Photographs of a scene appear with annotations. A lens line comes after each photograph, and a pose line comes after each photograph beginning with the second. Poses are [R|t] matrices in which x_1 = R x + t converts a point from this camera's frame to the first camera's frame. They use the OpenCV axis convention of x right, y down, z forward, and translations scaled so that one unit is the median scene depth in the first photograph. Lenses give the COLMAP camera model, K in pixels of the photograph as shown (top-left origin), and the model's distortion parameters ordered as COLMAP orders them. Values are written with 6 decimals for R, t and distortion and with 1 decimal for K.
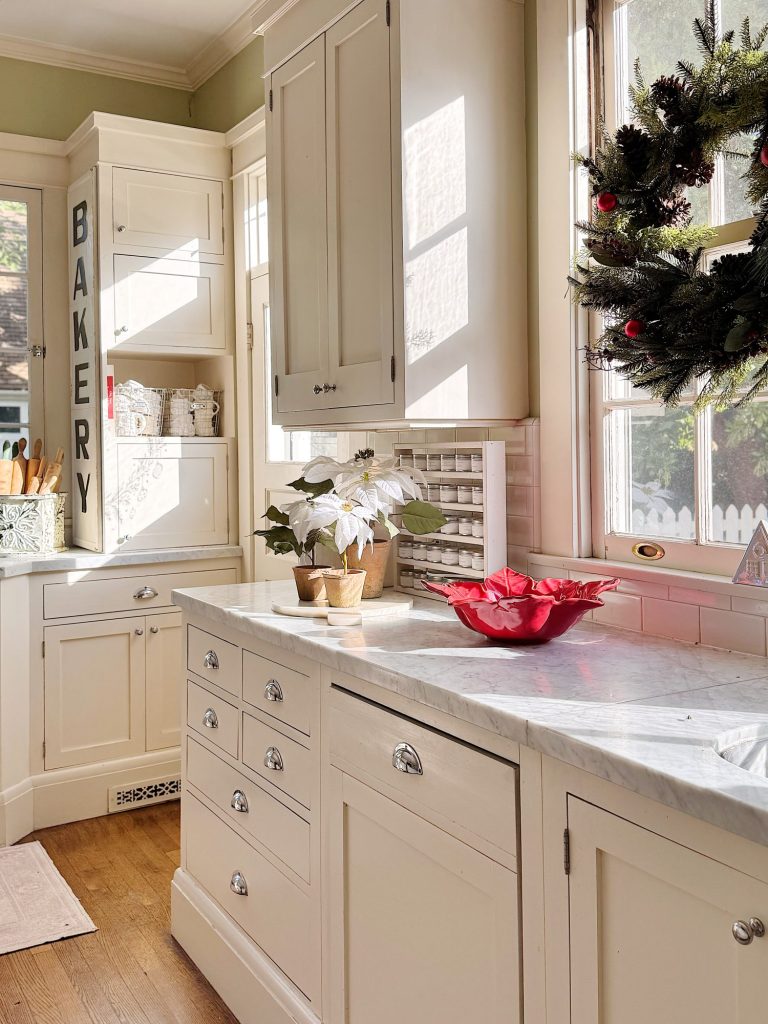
lens RADIAL K [[958.8, 0, 384.4], [0, 958.8, 457.1], [0, 0, 1]] dist [0.066239, 0.000000]
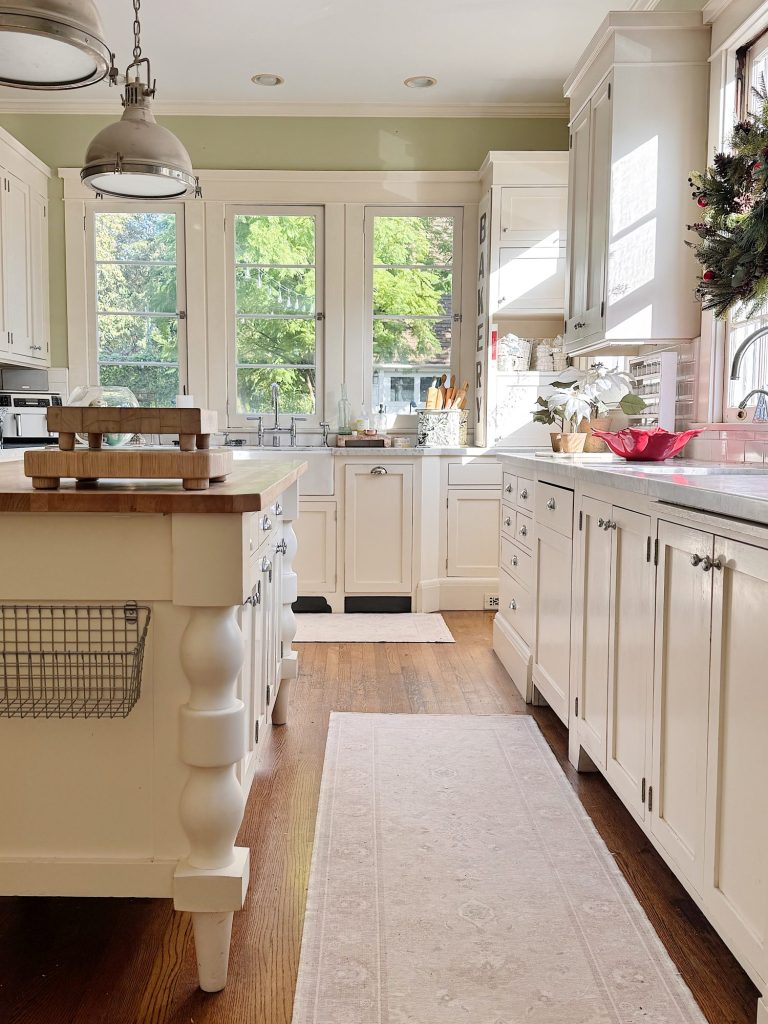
lens RADIAL K [[958.8, 0, 387.4], [0, 958.8, 512.8], [0, 0, 1]] dist [0.066239, 0.000000]
pose [[0.872995, 0.050883, -0.485069, 0.319888], [-0.011354, 0.996394, 0.084088, 0.076336], [0.487598, -0.067901, 0.870424, -0.418849]]
